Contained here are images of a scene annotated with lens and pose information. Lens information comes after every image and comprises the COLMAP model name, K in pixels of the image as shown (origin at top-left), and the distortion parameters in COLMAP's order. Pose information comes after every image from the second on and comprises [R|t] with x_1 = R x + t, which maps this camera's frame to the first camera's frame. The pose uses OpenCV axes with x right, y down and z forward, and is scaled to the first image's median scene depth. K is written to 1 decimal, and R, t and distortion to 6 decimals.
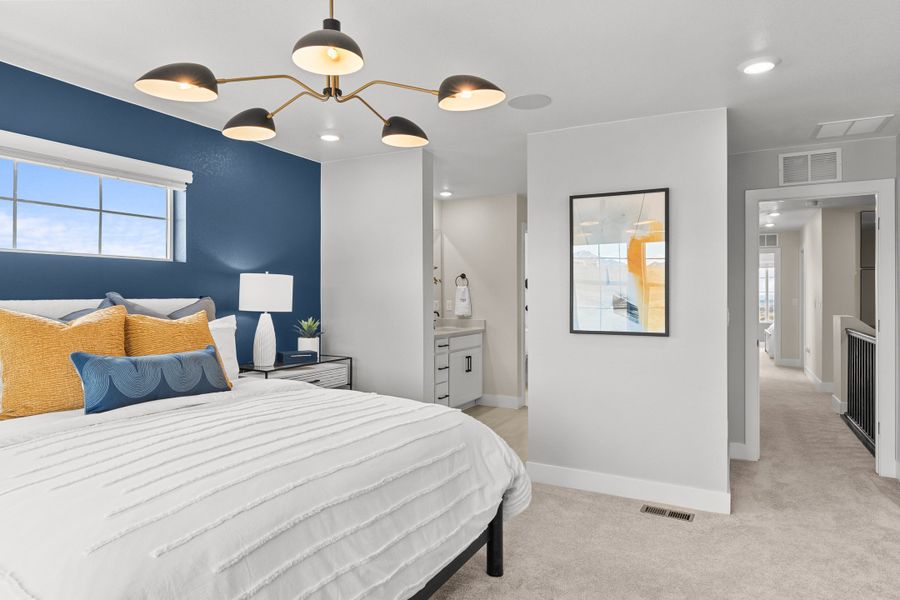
lens RADIAL K [[551.3, 0, 449.5], [0, 551.3, 289.4], [0, 0, 1]] dist [0.001236, -0.000792]
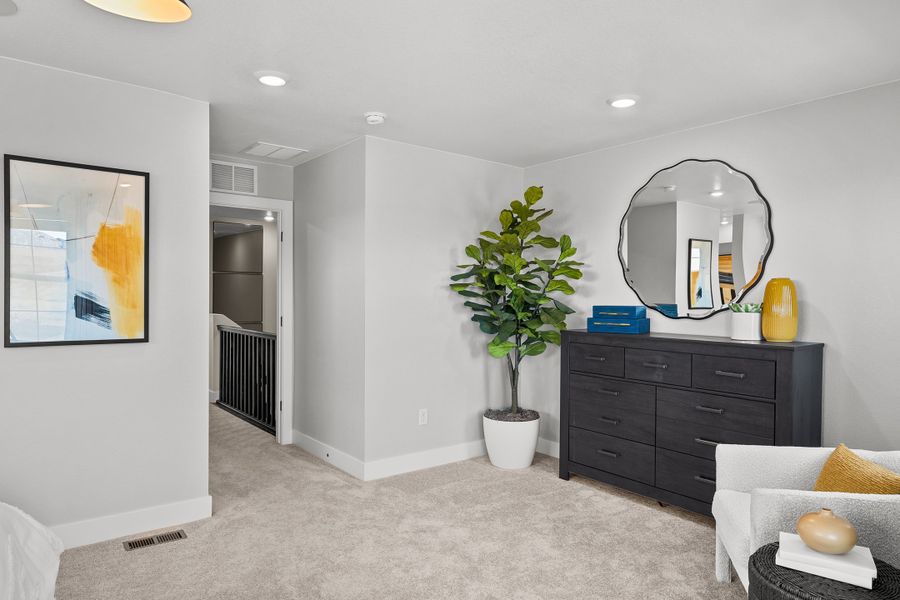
lens RADIAL K [[560.7, 0, 450.0], [0, 560.7, 300.0], [0, 0, 1]] dist [0.002642, -0.000006]
pose [[0.405356, -0.002287, 0.914156, -0.226611], [-0.016512, 0.999815, 0.009823, 0.001576], [-0.914010, -0.019076, 0.405243, 0.194733]]
